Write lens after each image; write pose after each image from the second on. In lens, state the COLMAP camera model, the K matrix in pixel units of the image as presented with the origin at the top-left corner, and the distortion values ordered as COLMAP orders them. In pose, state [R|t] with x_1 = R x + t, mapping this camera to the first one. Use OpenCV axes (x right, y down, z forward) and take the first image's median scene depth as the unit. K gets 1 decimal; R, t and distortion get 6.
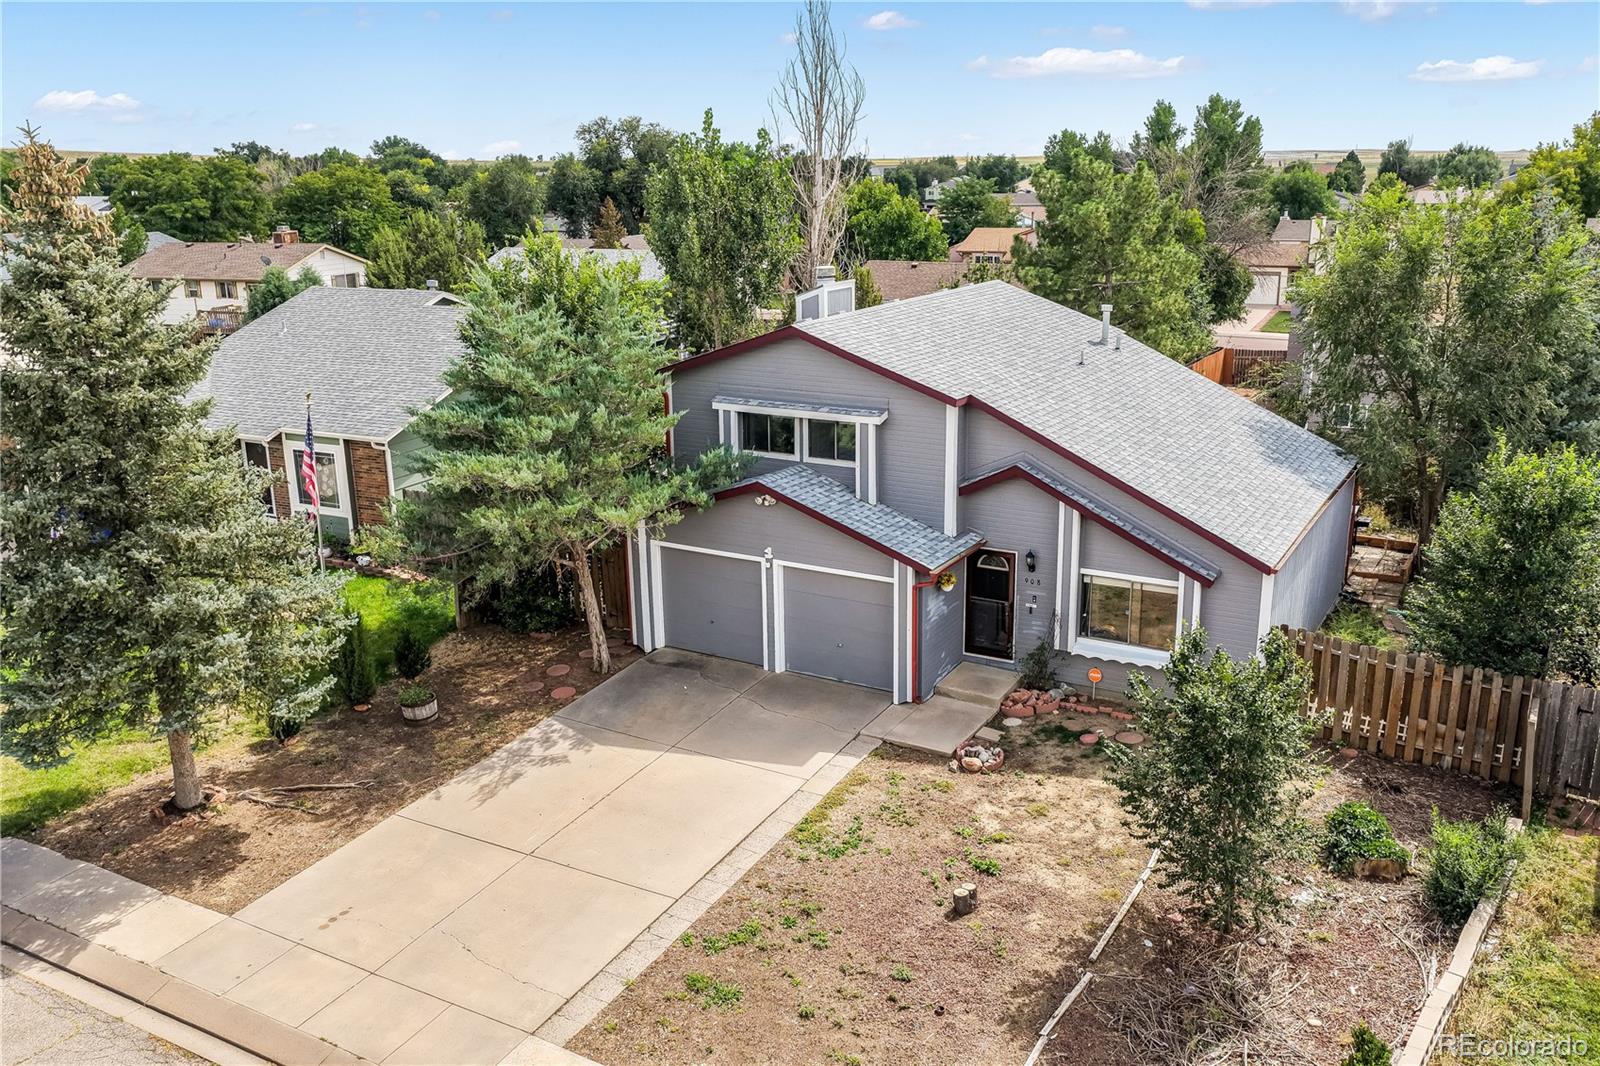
lens RADIAL K [[1339.6, 0, 803.0], [0, 1339.6, 533.4], [0, 0, 1]] dist [-0.012729, 0.040374]
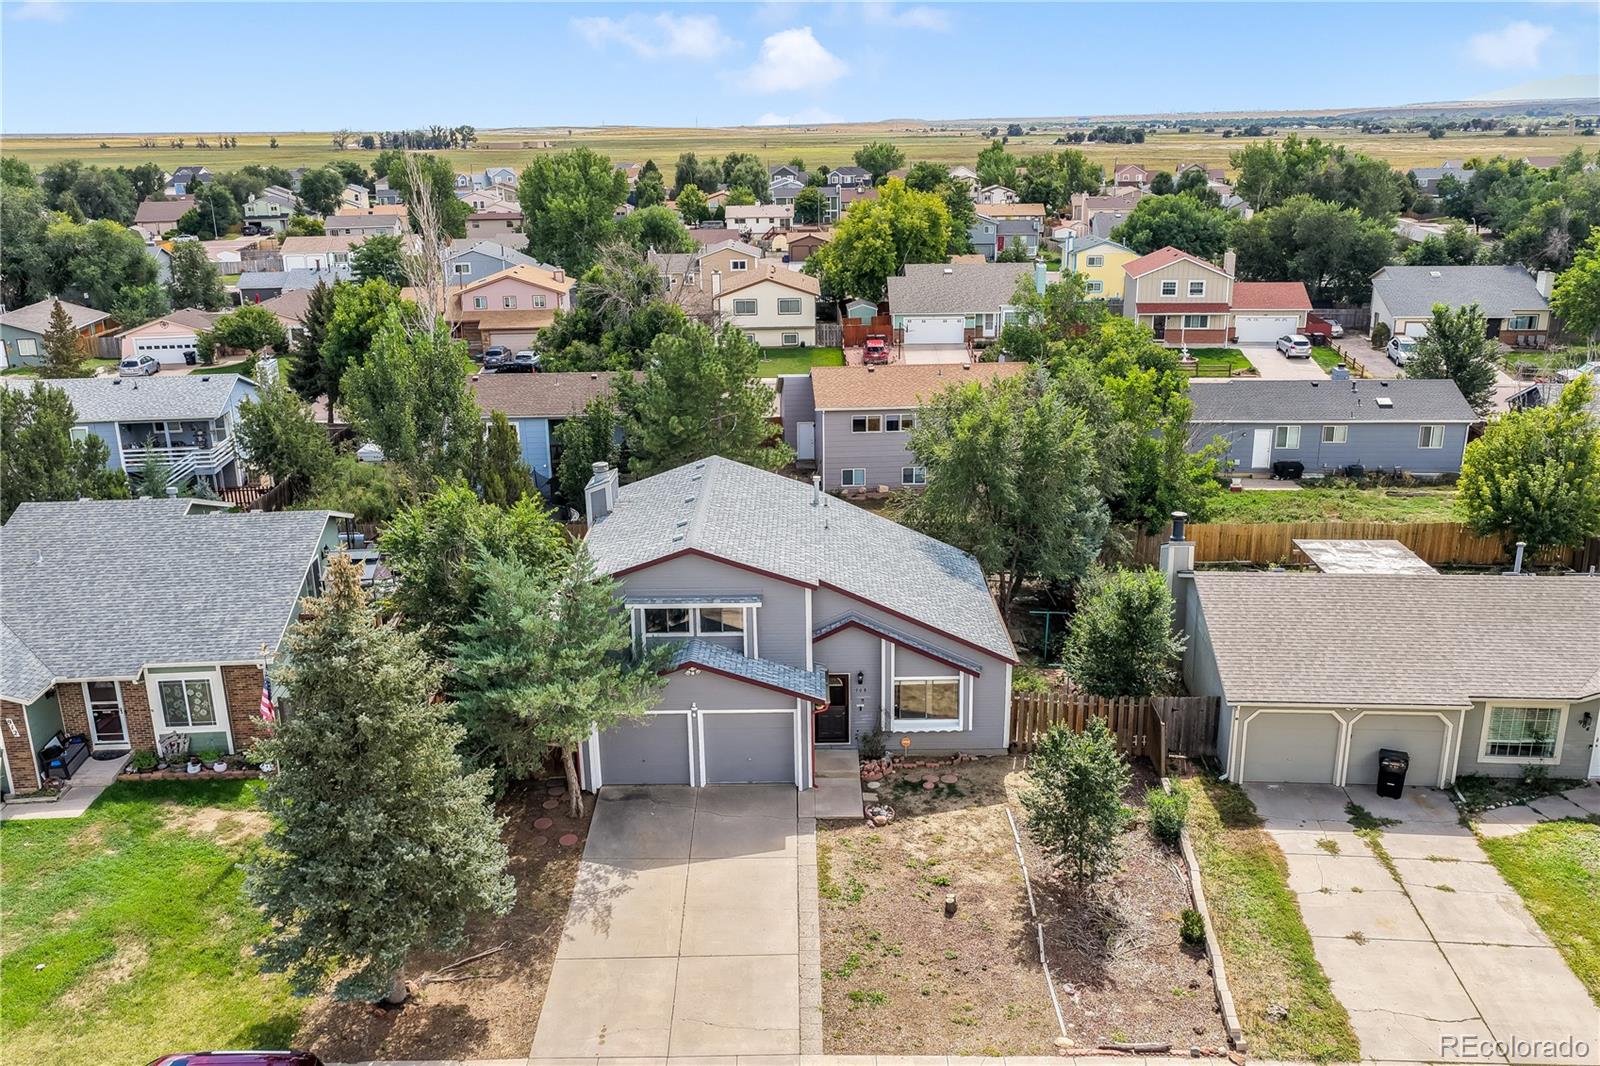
lens RADIAL K [[1339.6, 0, 794.0], [0, 1339.6, 531.6], [0, 0, 1]] dist [-0.012729, 0.040374]
pose [[0.869256, -0.147395, 0.471878, -0.606600], [0.139402, 0.988865, 0.052086, -0.240151], [-0.474301, 0.020504, 0.880124, -0.319045]]
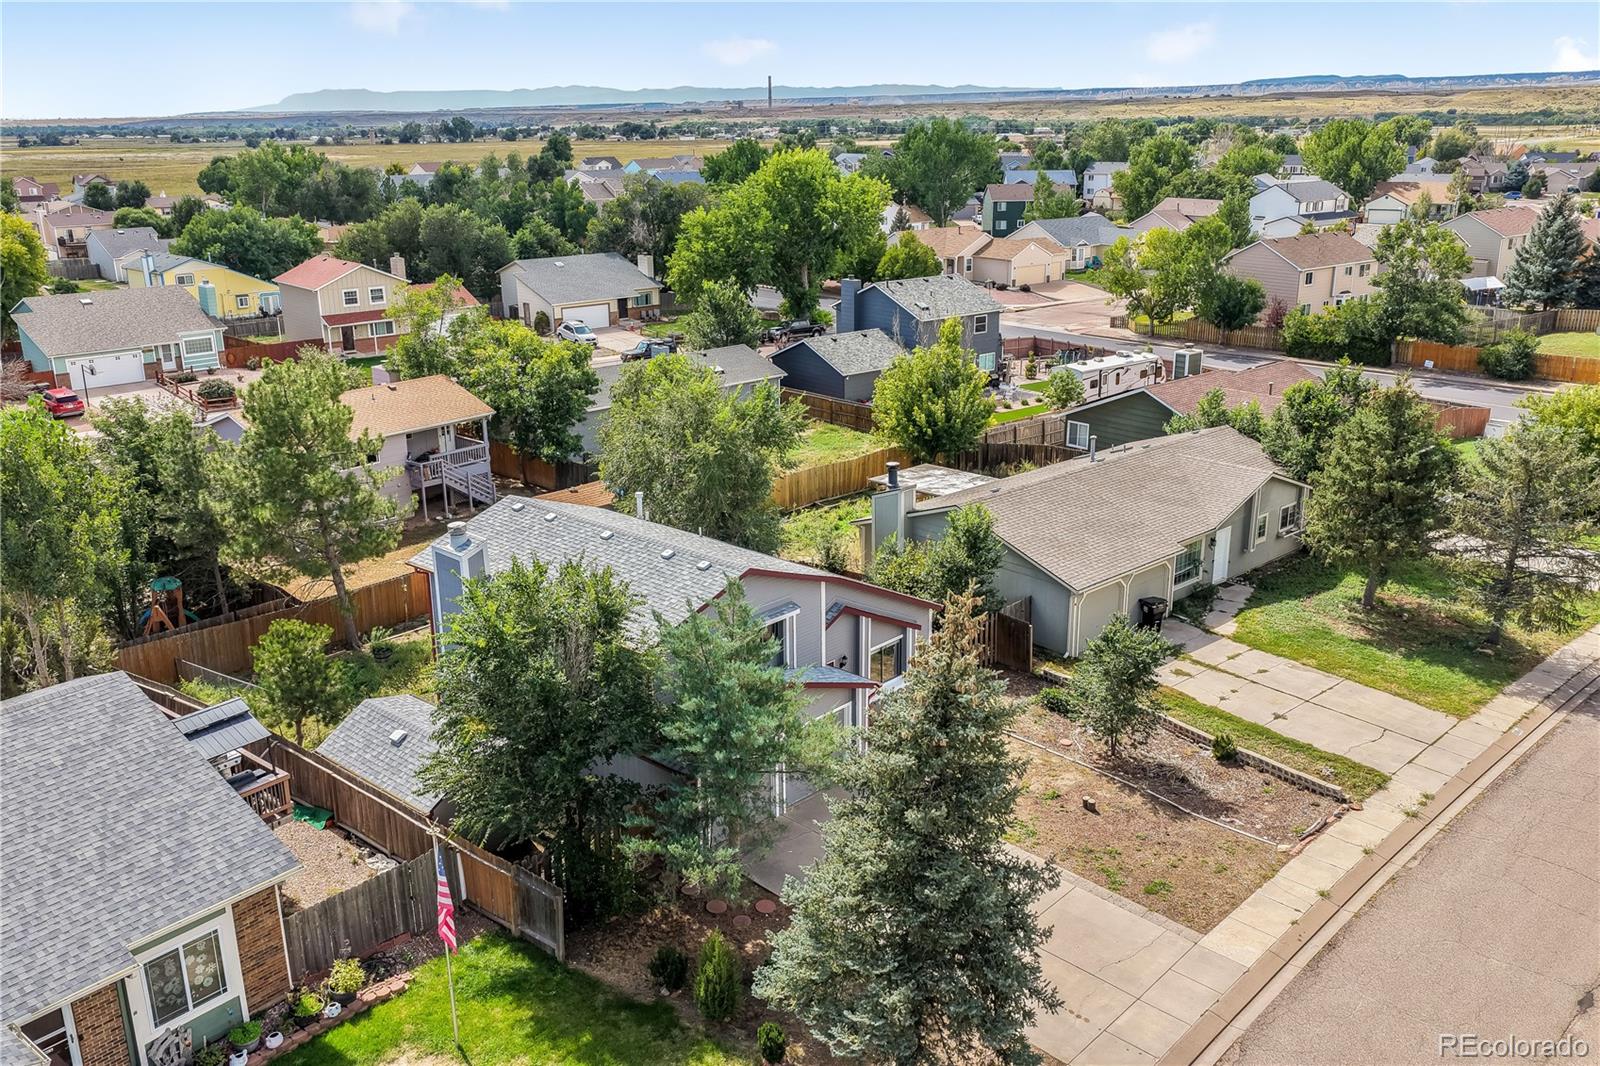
lens RADIAL K [[1339.6, 0, 796.9], [0, 1339.6, 542.0], [0, 0, 1]] dist [-0.012729, 0.040374]
pose [[0.228323, -0.288409, 0.929886, -1.287709], [0.271160, 0.936161, 0.223775, -0.486462], [-0.935062, 0.201055, 0.291952, 0.583235]]
